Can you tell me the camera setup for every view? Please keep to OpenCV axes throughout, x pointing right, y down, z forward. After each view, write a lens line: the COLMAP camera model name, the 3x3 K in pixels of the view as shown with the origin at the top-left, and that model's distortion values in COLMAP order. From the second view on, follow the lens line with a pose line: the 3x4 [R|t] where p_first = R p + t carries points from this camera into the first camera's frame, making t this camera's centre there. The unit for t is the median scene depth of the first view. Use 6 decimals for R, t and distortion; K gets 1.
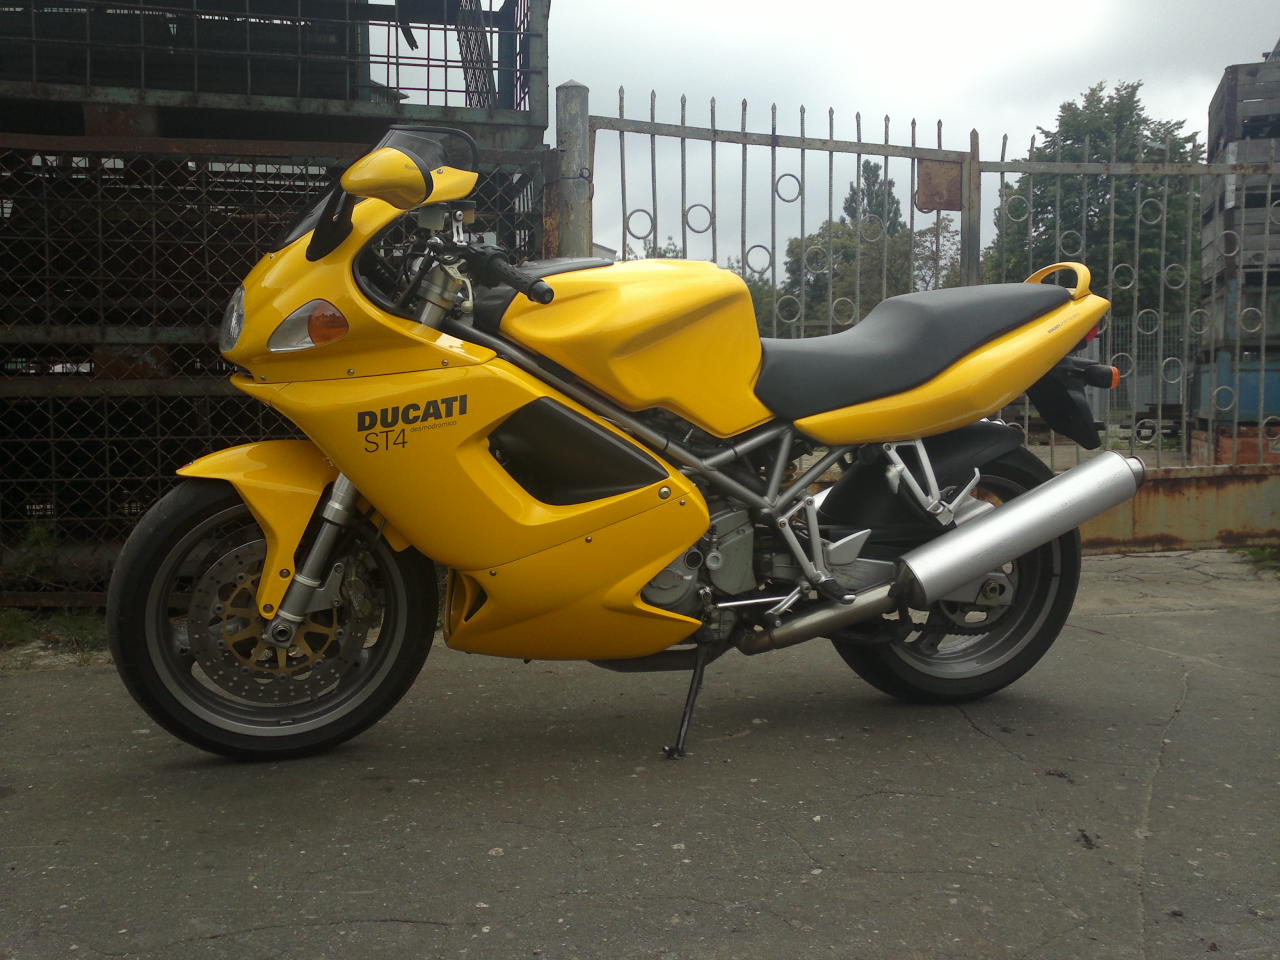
lens RADIAL K [[1200.9, 0, 644.3], [0, 1200.9, 468.9], [0, 0, 1]] dist [0.005487, 0.005897]
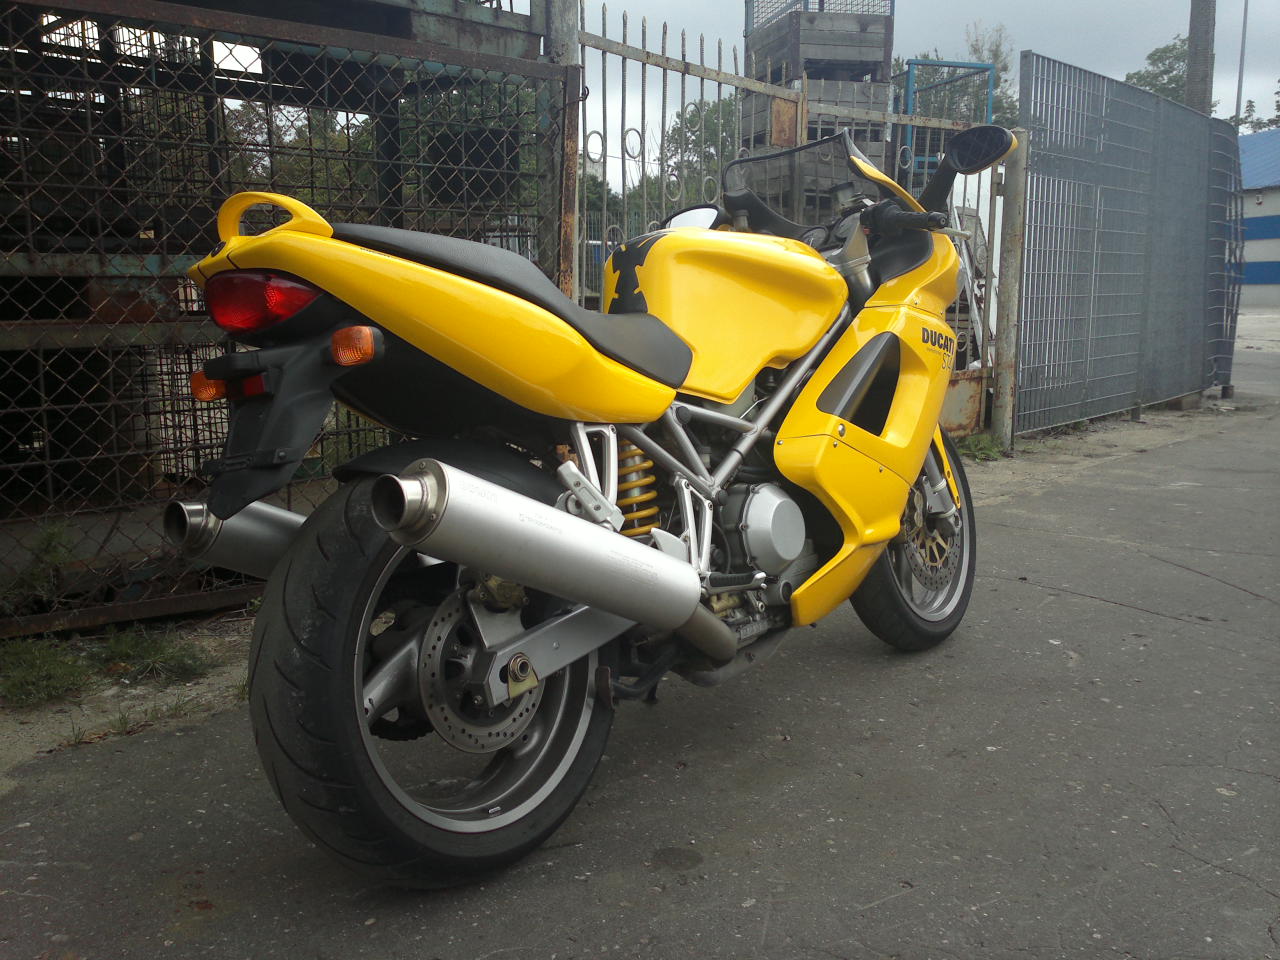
lens RADIAL K [[1212.7, 0, 645.4], [0, 1212.7, 462.4], [0, 0, 1]] dist [-0.000529, 0.000877]
pose [[0.842875, -0.071009, 0.533404, -0.601952], [0.021142, 0.994860, 0.099032, -0.058958], [-0.537694, -0.072195, 0.840044, 0.183093]]
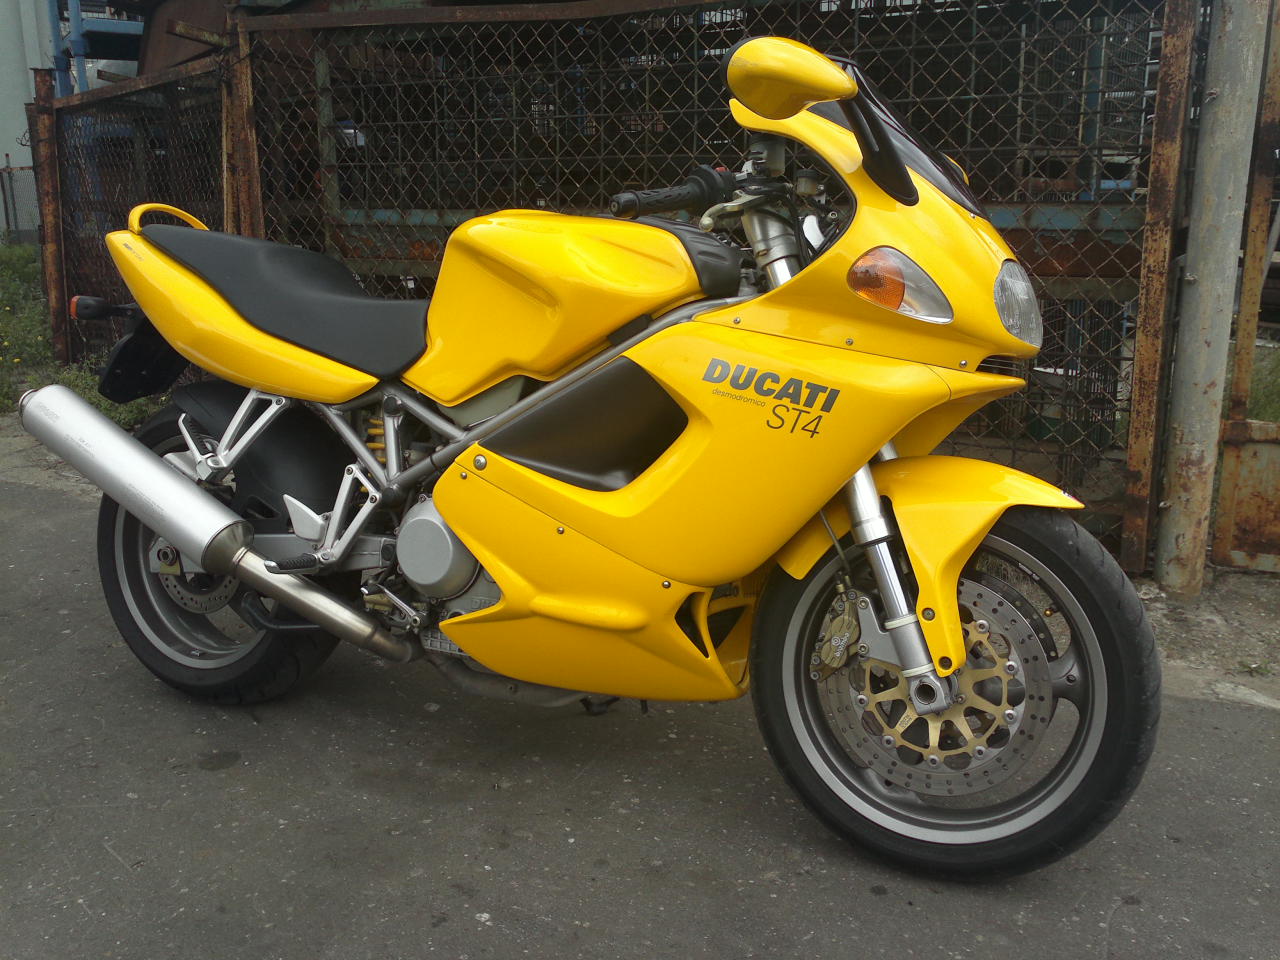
lens RADIAL K [[1191.1, 0, 652.9], [0, 1191.1, 474.1], [0, 0, 1]] dist [-0.005855, 0.062439]
pose [[0.706678, 0.167553, -0.687410, 0.228950], [-0.026692, 0.977177, 0.210742, -0.117056], [0.707032, -0.130578, 0.695022, 0.351773]]
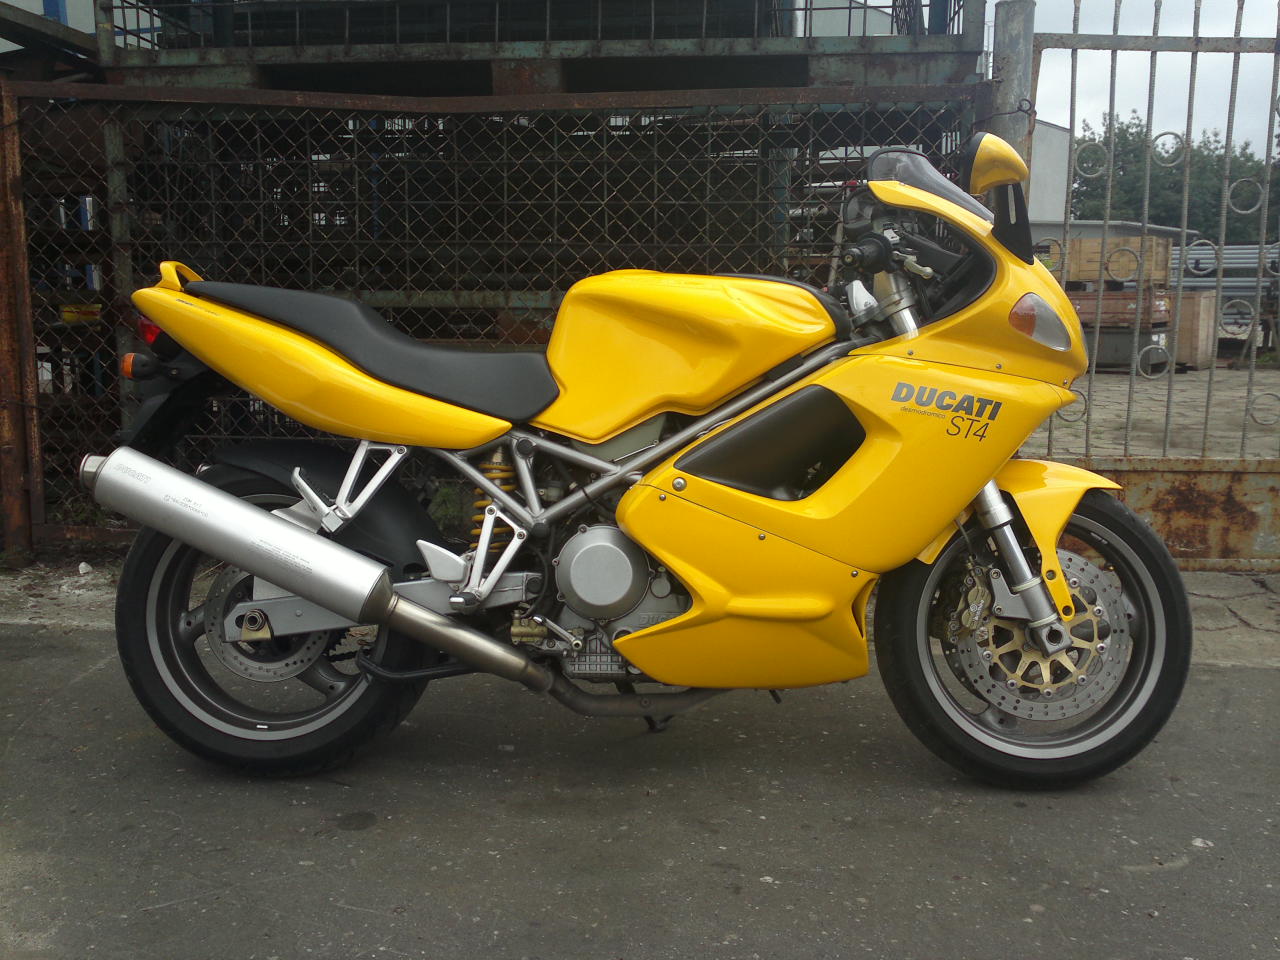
lens RADIAL K [[1200.9, 0, 644.3], [0, 1200.9, 468.9], [0, 0, 1]] dist [0.005487, 0.005897]
pose [[0.938267, 0.061132, -0.340468, 0.003844], [-0.028909, 0.994675, 0.098929, -0.076266], [0.344703, -0.082979, 0.935037, 0.103853]]
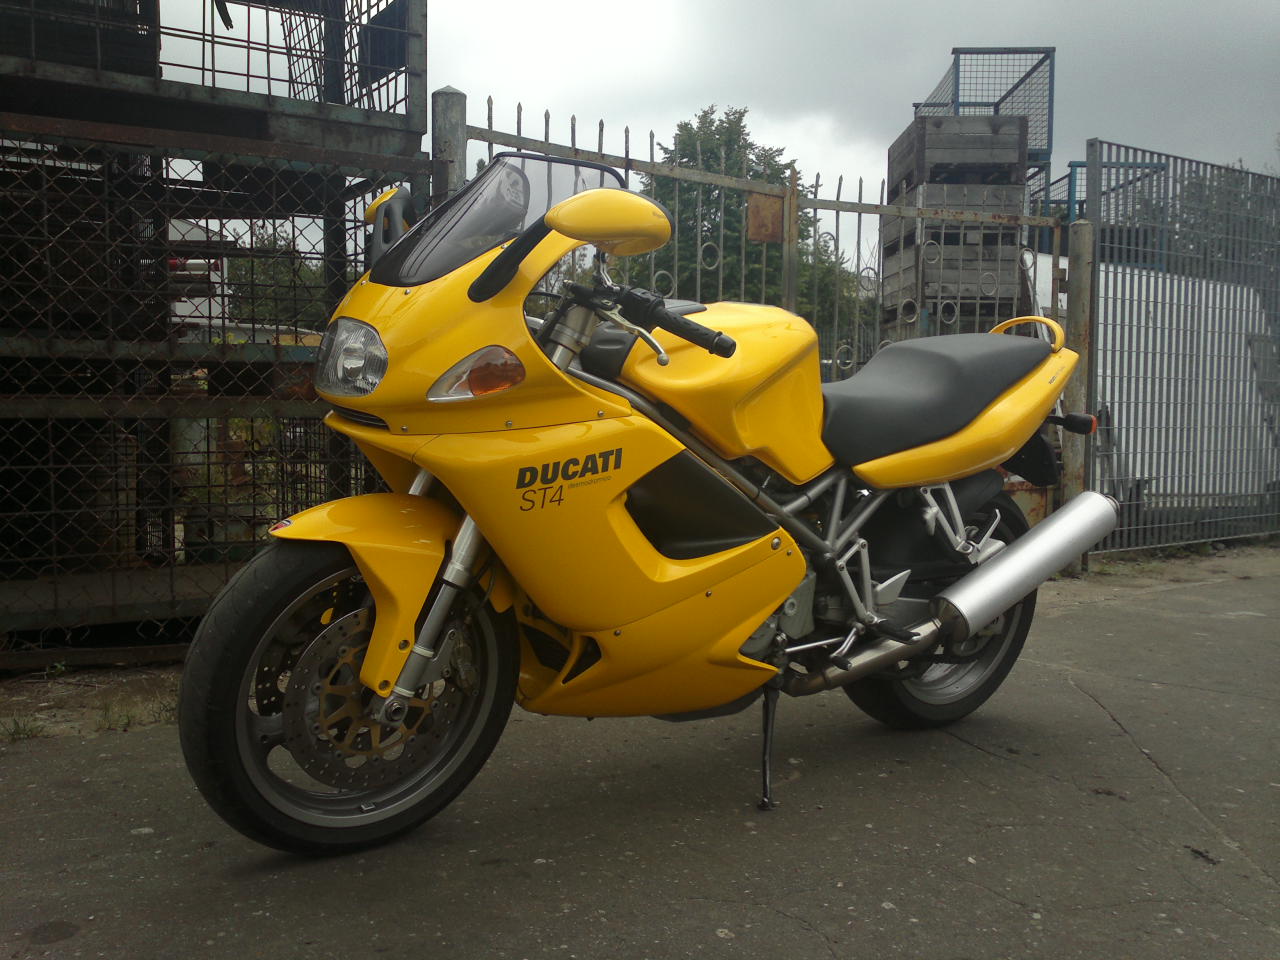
lens RADIAL K [[1205.9, 0, 641.4], [0, 1205.9, 469.4], [0, 0, 1]] dist [0.005151, 0.010455]
pose [[0.947757, -0.002804, 0.318980, -0.252861], [0.001915, 0.999993, 0.003102, -0.027883], [-0.318986, -0.002329, 0.947756, 0.056844]]
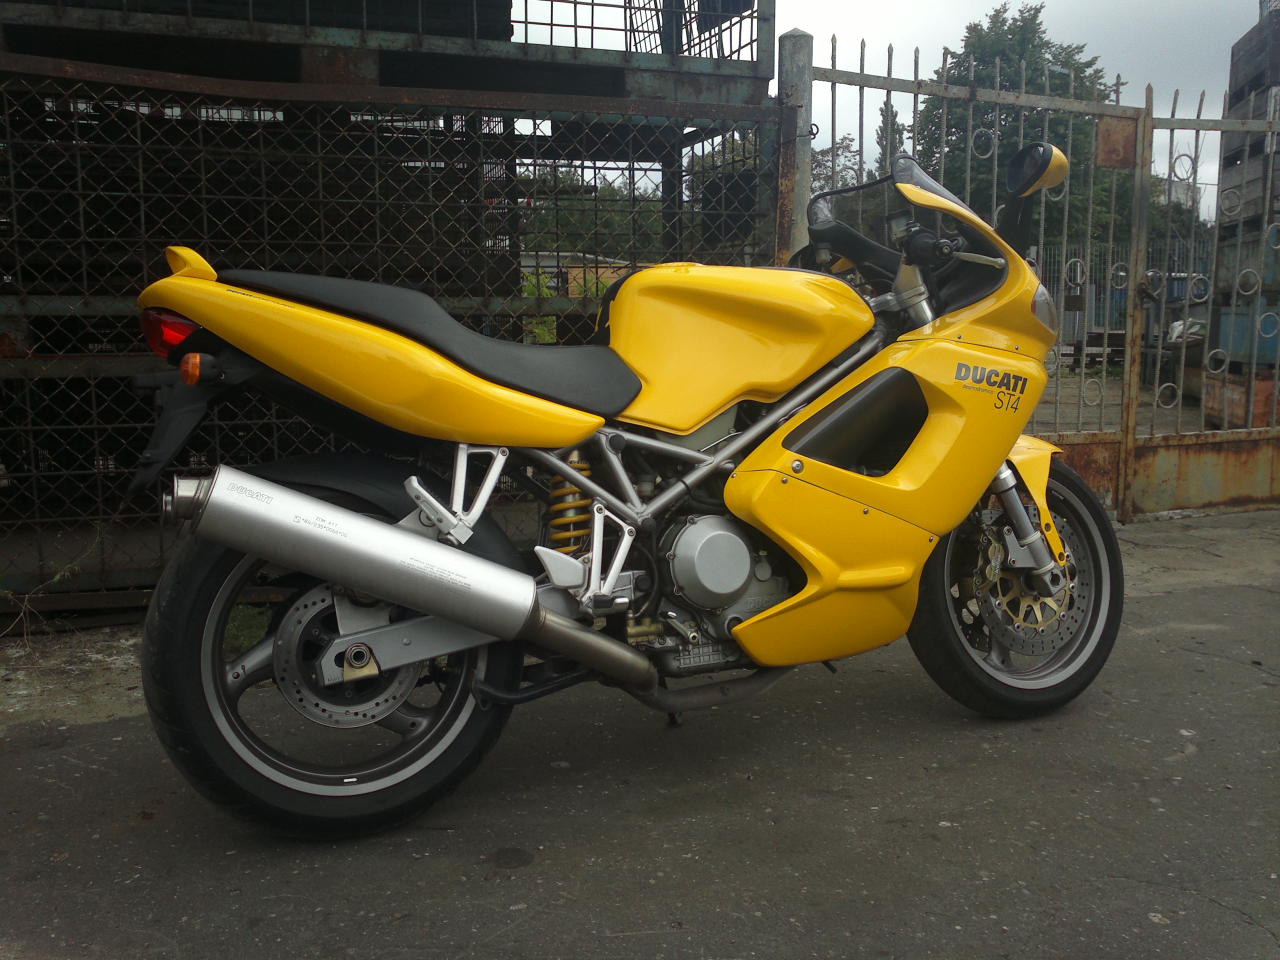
lens RADIAL K [[1205.9, 0, 641.4], [0, 1205.9, 469.4], [0, 0, 1]] dist [0.005151, 0.010455]
pose [[0.994758, -0.009869, 0.101781, -0.319789], [0.002821, 0.997602, 0.069152, -0.052157], [-0.102219, -0.068503, 0.992400, 0.061909]]
